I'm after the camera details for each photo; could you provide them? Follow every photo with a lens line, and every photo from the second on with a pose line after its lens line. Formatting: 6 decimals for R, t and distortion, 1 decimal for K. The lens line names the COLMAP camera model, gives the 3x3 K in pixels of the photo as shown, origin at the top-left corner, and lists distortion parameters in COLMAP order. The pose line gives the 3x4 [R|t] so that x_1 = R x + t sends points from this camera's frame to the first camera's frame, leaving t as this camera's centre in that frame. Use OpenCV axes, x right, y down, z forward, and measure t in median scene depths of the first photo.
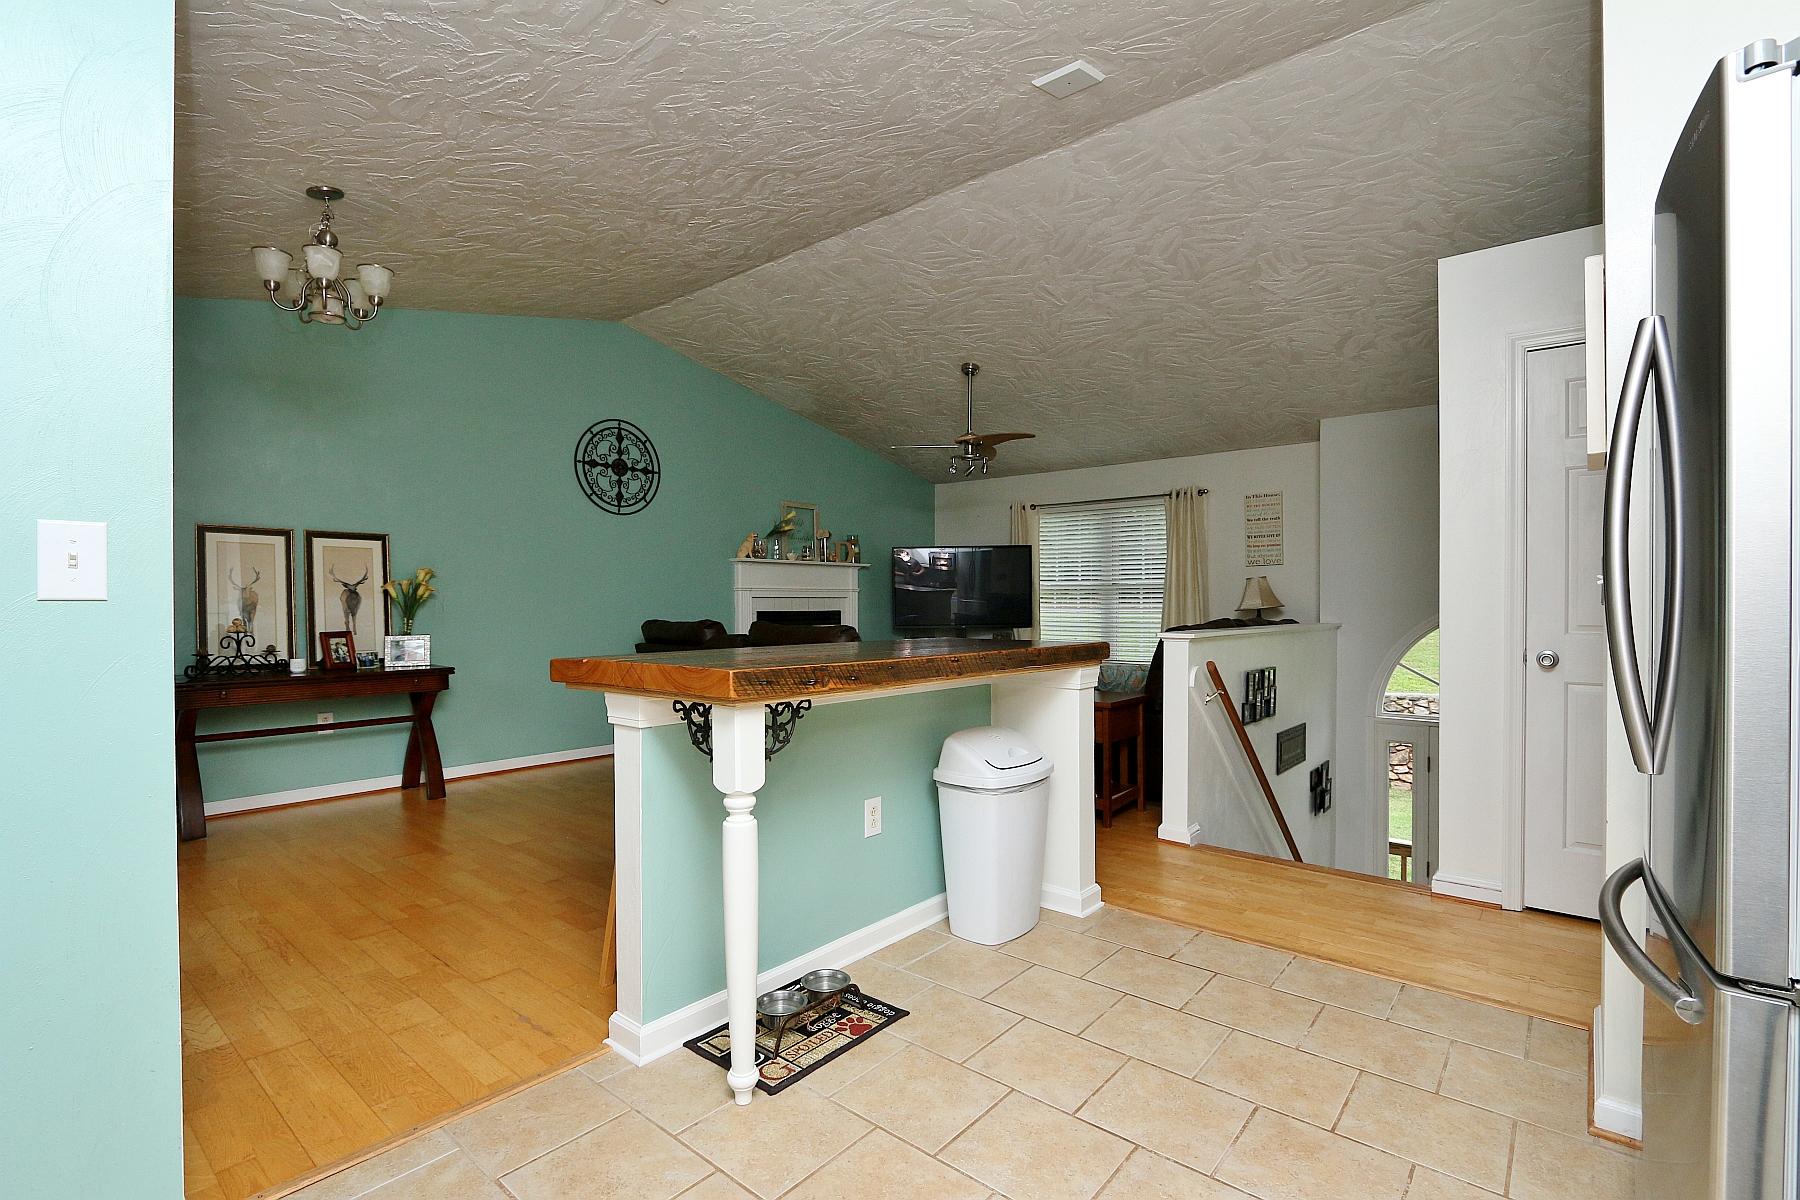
lens RADIAL K [[826.2, 0, 893.8], [0, 826.2, 611.8], [0, 0, 1]] dist [-0.019193, 0.003585]
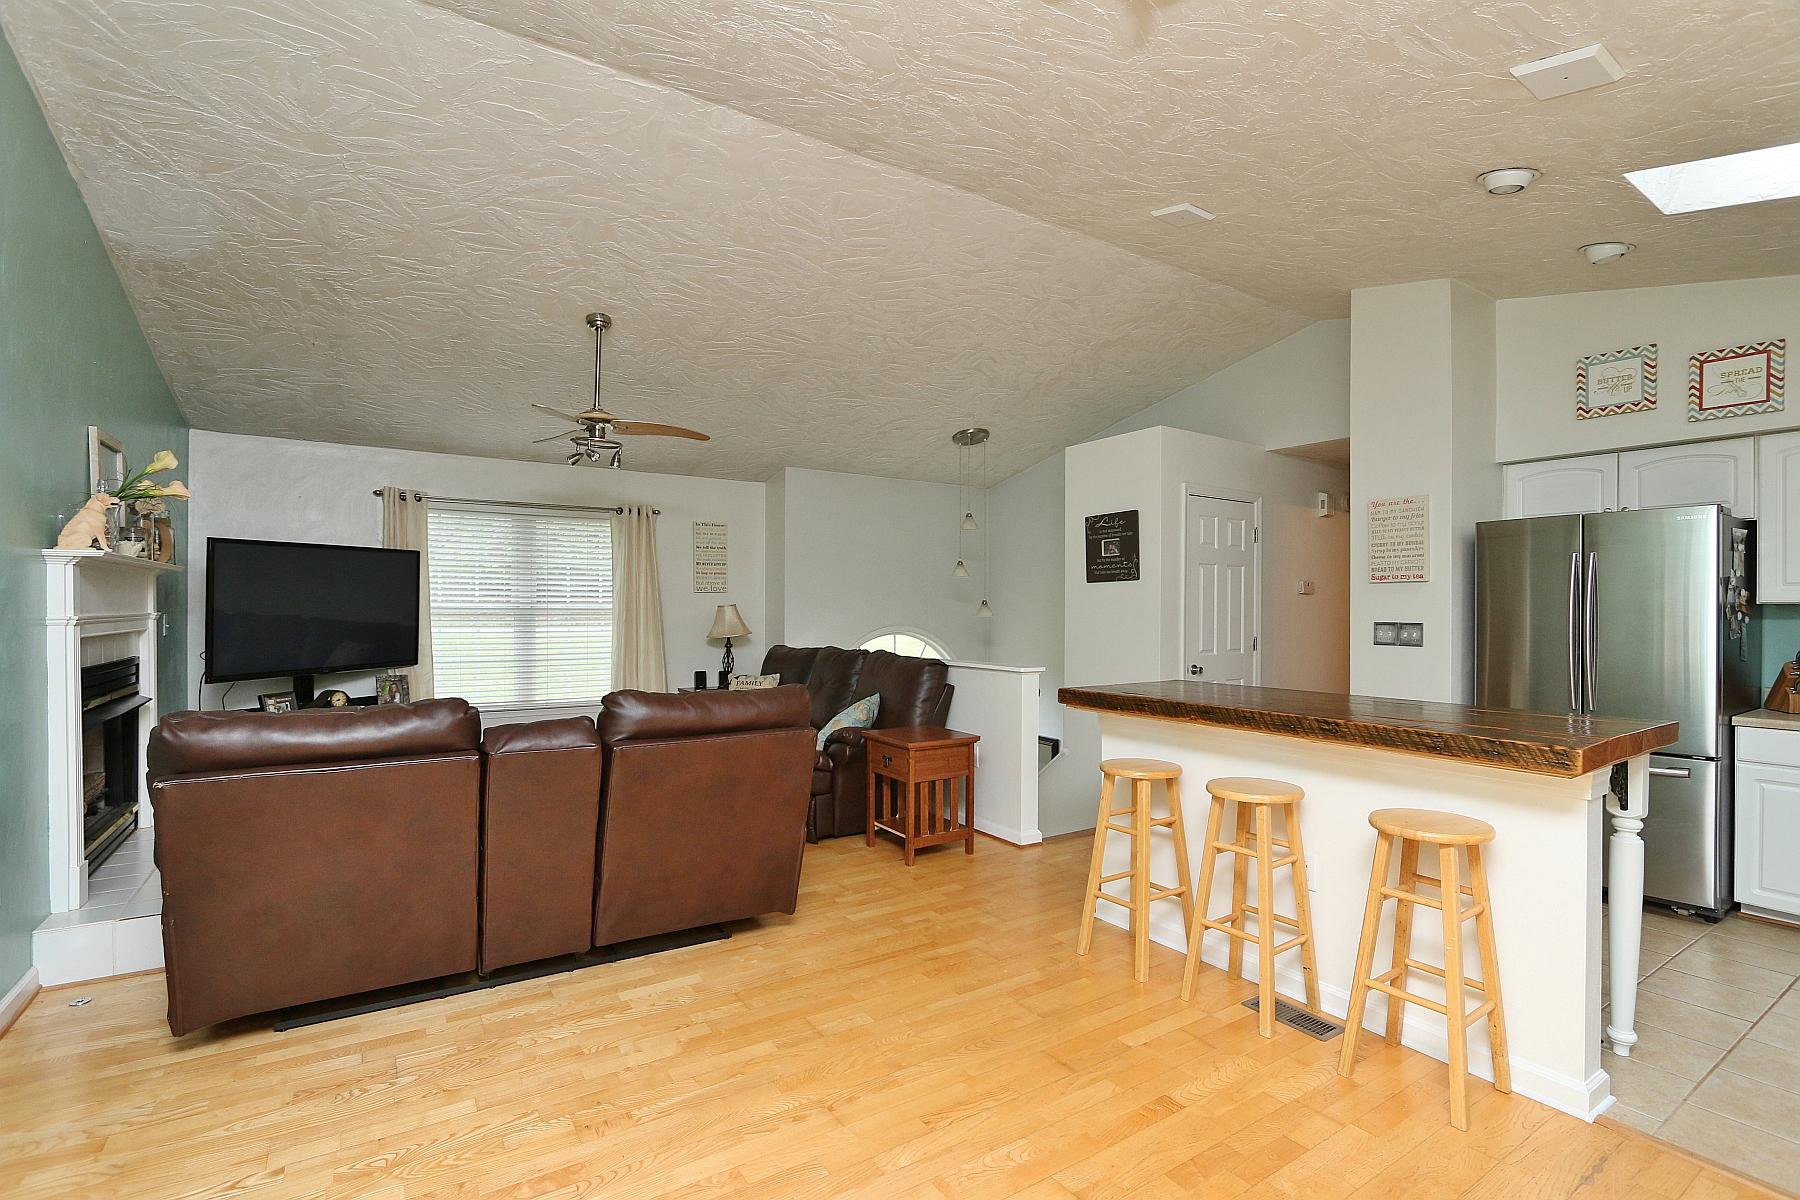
lens RADIAL K [[826.2, 0, 898.6], [0, 826.2, 613.3], [0, 0, 1]] dist [-0.019193, 0.003585]
pose [[0.271614, -0.003595, 0.962400, -0.547470], [0.004743, 0.999986, 0.002397, -0.035417], [-0.962395, 0.003914, 0.271627, 0.559313]]
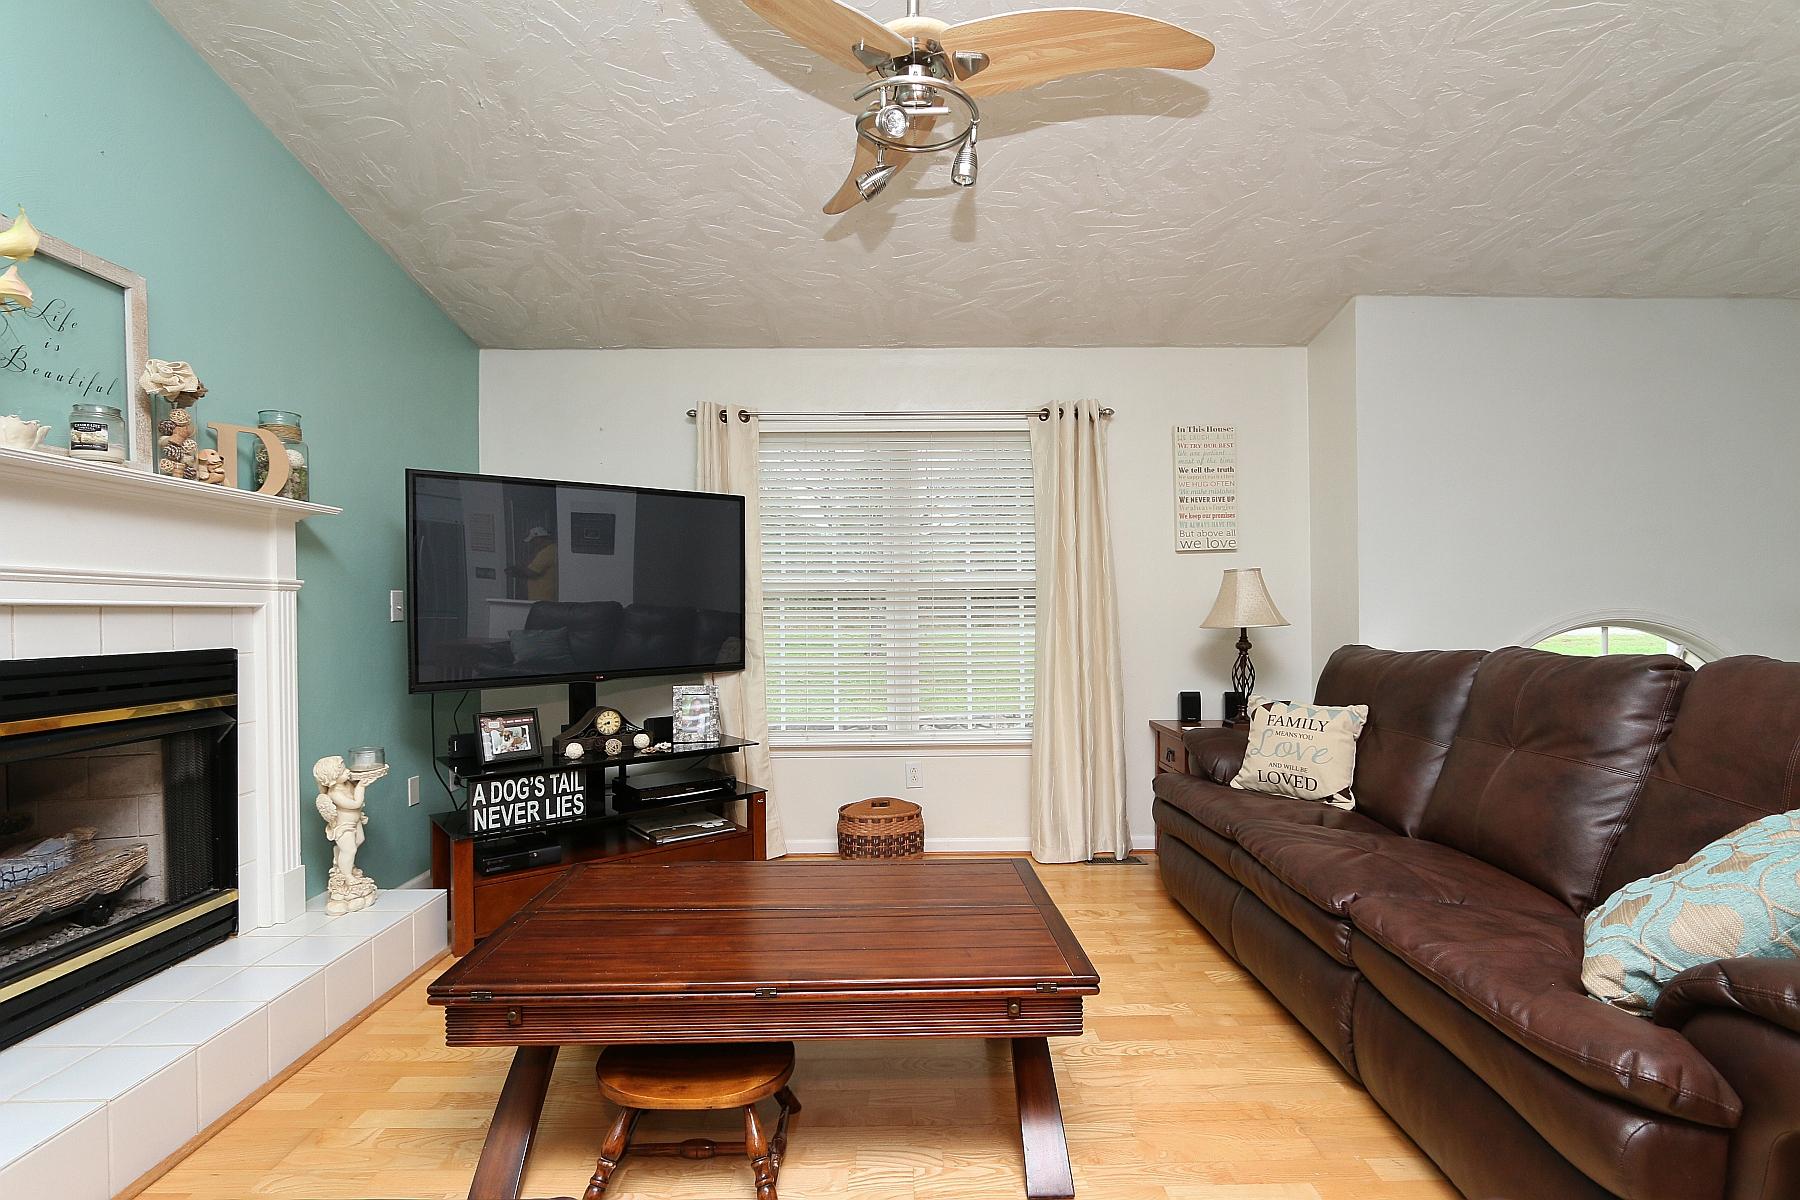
lens RADIAL K [[826.2, 0, 900.8], [0, 826.2, 614.0], [0, 0, 1]] dist [-0.019193, 0.003585]
pose [[0.751724, -0.004892, 0.659460, -0.103635], [0.014510, 0.999853, -0.009123, -0.011042], [-0.659318, 0.016426, 0.751685, 0.804898]]
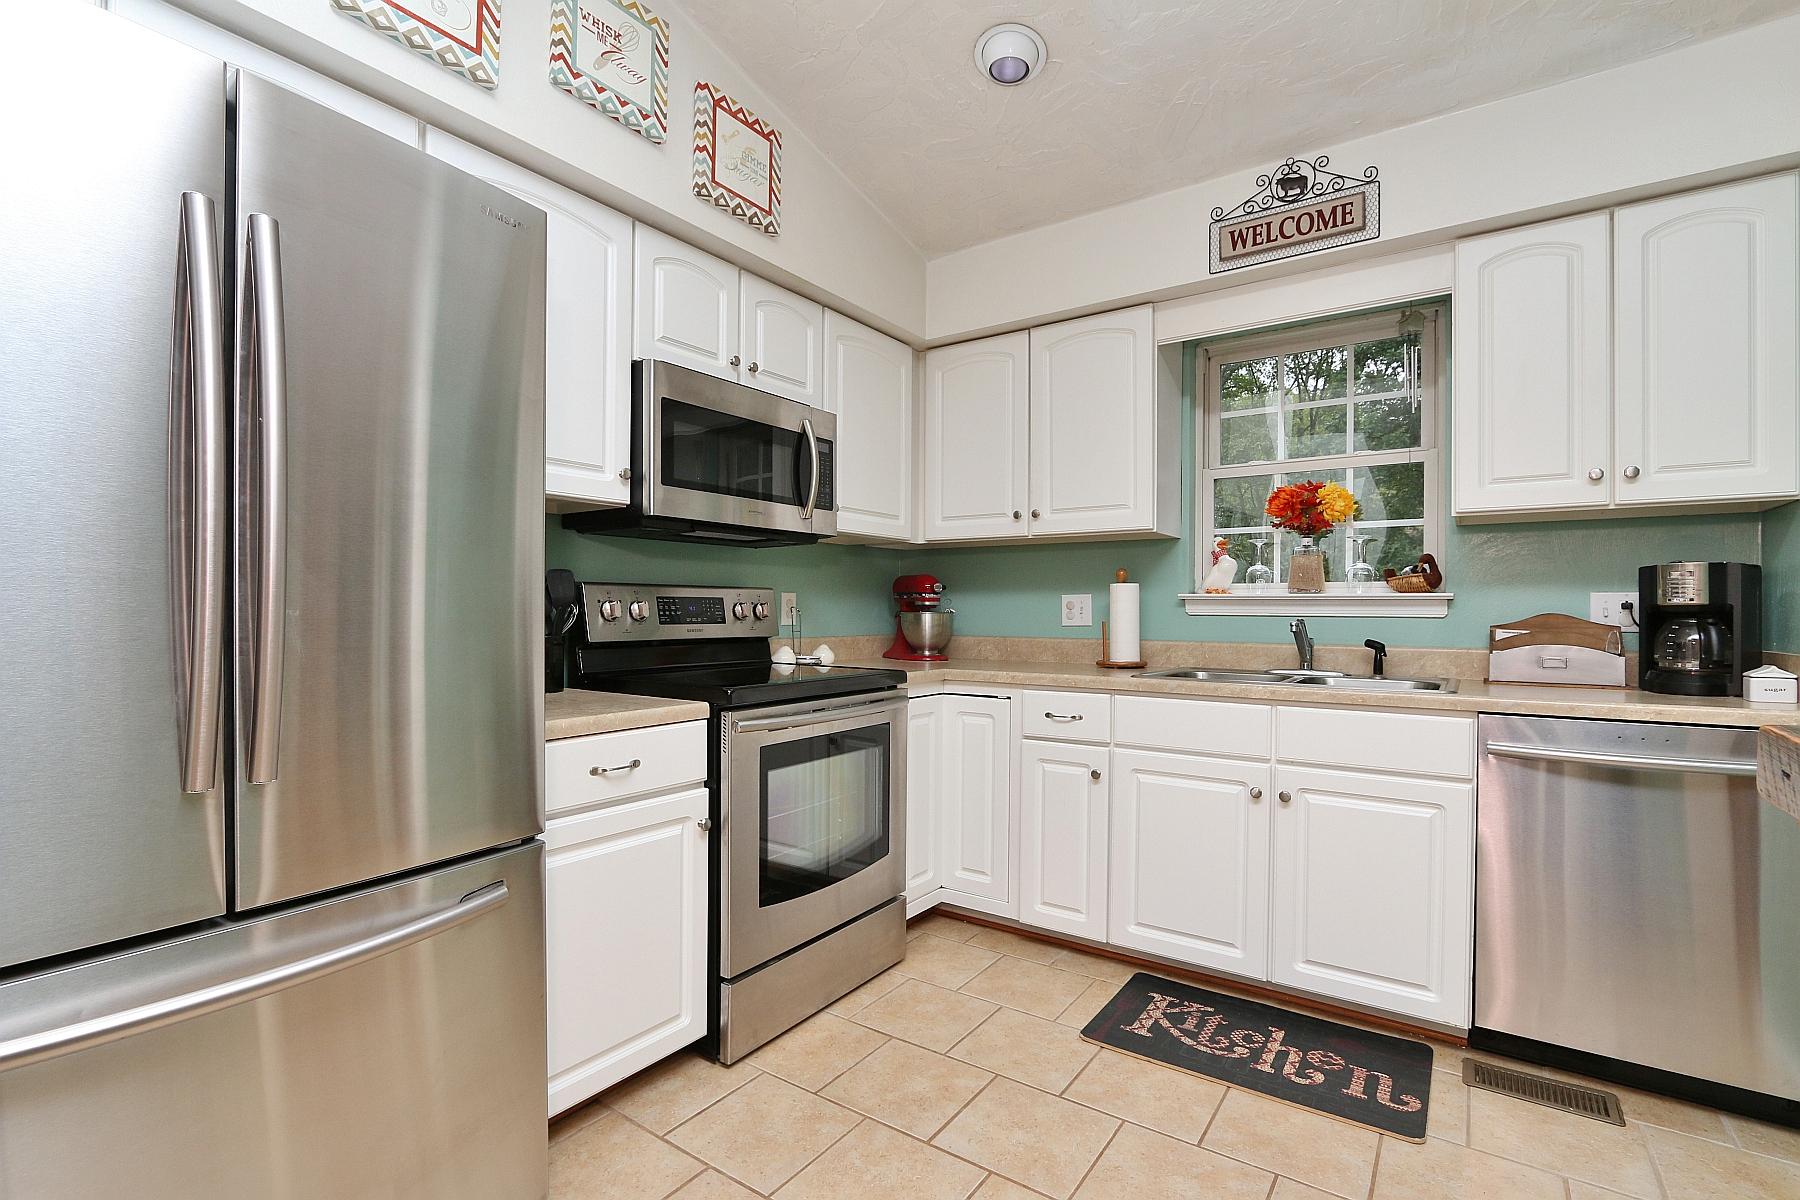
lens RADIAL K [[826.2, 0, 903.2], [0, 826.2, 614.6], [0, 0, 1]] dist [-0.019193, 0.003585]
pose [[-0.996146, -0.005211, -0.087552, 0.079956], [-0.006745, 0.999829, 0.017234, 0.003089], [0.087447, 0.017758, -0.996011, 0.405606]]
